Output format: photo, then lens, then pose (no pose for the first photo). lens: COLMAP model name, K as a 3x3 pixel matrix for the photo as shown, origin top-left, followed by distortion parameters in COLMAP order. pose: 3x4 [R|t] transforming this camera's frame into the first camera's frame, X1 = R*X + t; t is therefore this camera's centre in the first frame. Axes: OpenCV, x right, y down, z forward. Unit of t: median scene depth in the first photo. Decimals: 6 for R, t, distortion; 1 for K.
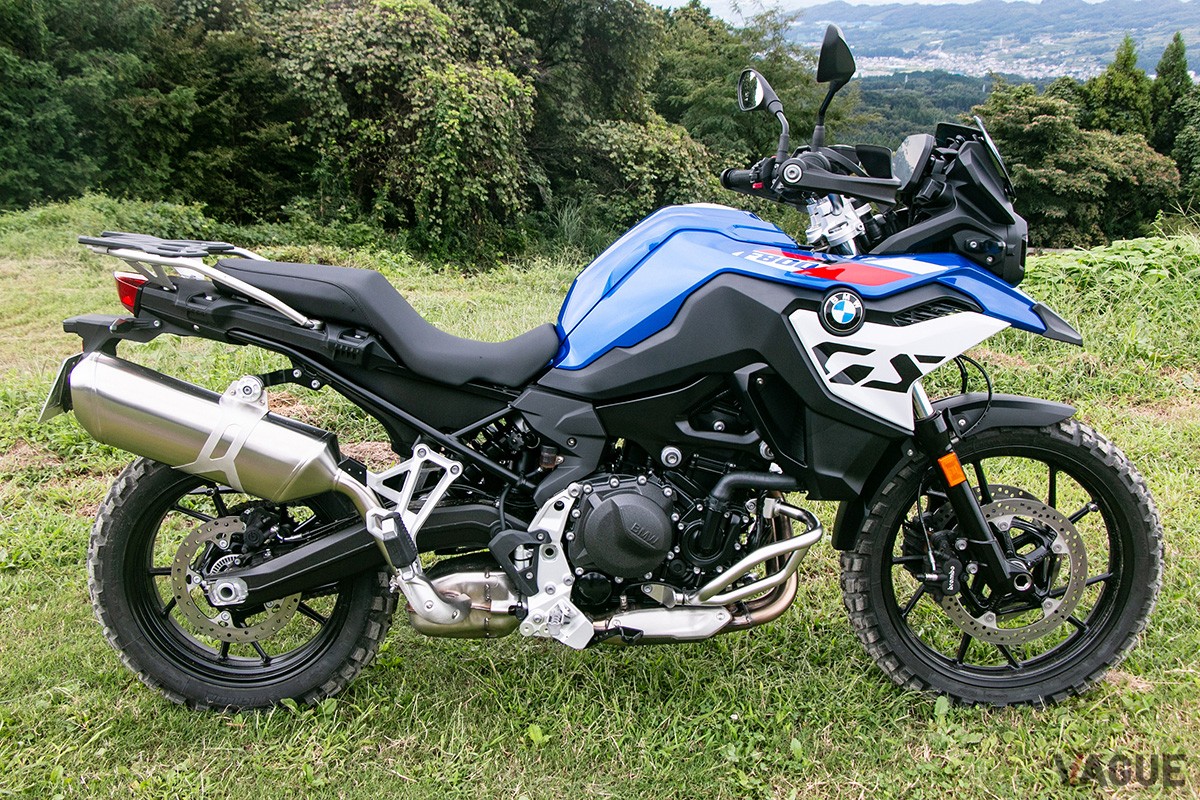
lens RADIAL K [[1252.8, 0, 593.3], [0, 1252.8, 409.9], [0, 0, 1]] dist [0.008990, 0.000000]
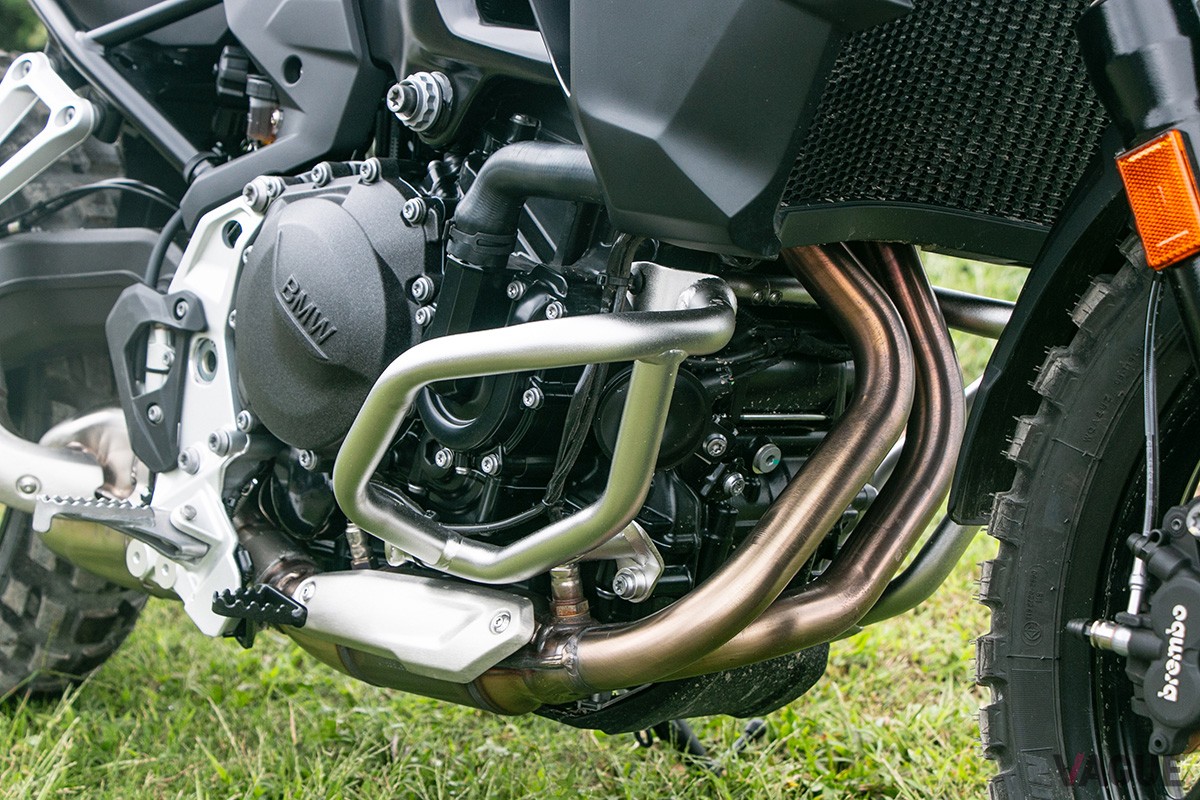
lens RADIAL K [[2516.4, 0, 598.1], [0, 2516.4, 397.4], [0, 0, 1]] dist [0.002426, 0.000000]
pose [[0.668236, 0.105711, -0.736401, 0.589831], [-0.208978, 0.976670, -0.049432, 0.136197], [0.713995, 0.186924, 0.674737, 0.576933]]
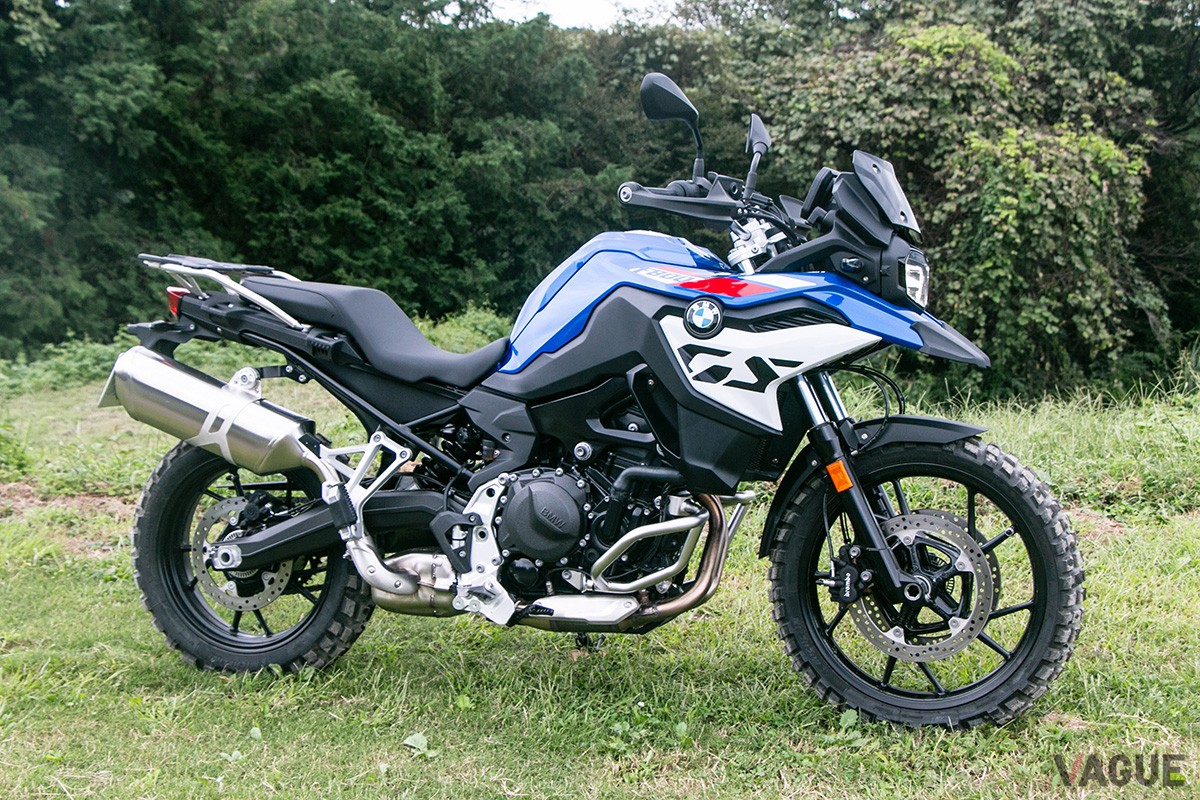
lens RADIAL K [[2041.6, 0, 641.5], [0, 2041.6, 395.0], [0, 0, 1]] dist [0.044742, 0.000000]
pose [[0.947441, 0.027390, -0.318755, 0.674906], [-0.072057, 0.988998, -0.129193, 0.214479], [0.311709, 0.145371, 0.938991, -0.684705]]
